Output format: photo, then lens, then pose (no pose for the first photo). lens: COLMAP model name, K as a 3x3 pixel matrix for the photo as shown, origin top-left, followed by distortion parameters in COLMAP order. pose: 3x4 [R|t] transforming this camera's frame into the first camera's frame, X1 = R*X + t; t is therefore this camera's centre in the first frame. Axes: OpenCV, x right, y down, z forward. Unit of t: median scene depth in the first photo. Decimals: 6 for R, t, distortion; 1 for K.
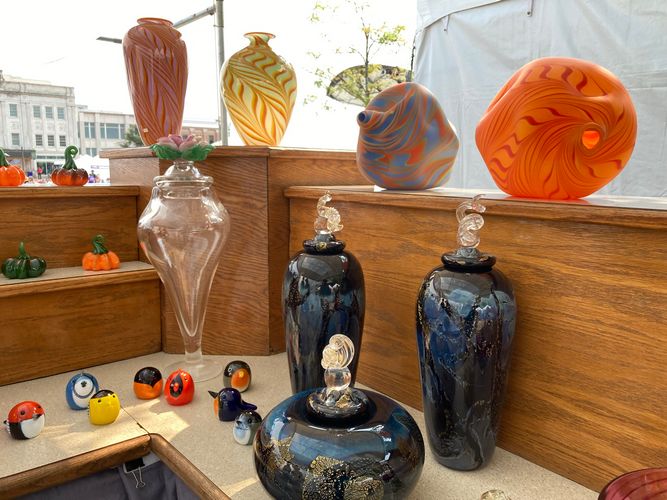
lens RADIAL K [[545.0, 0, 333.5], [0, 545.0, 250.0], [0, 0, 1]] dist [0.030750, 0.001536]
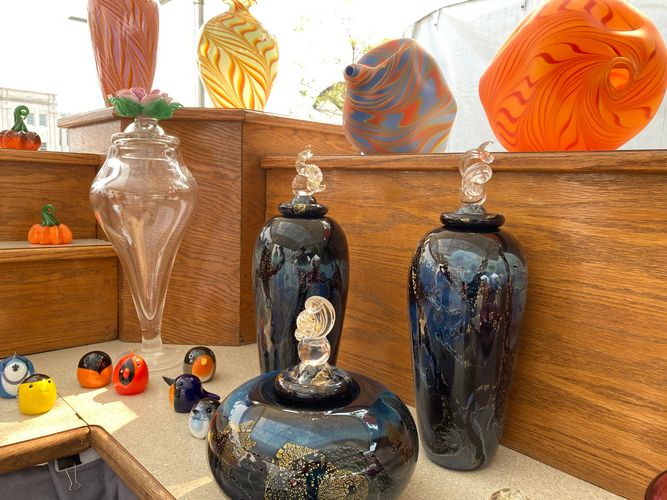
lens RADIAL K [[545.0, 0, 333.5], [0, 545.0, 250.0], [0, 0, 1]] dist [0.030750, 0.001536]
pose [[0.999165, 0.024812, 0.032454, 0.005014], [-0.023913, 0.999327, -0.027803, 0.082274], [-0.033122, 0.027004, 0.999086, 0.140839]]
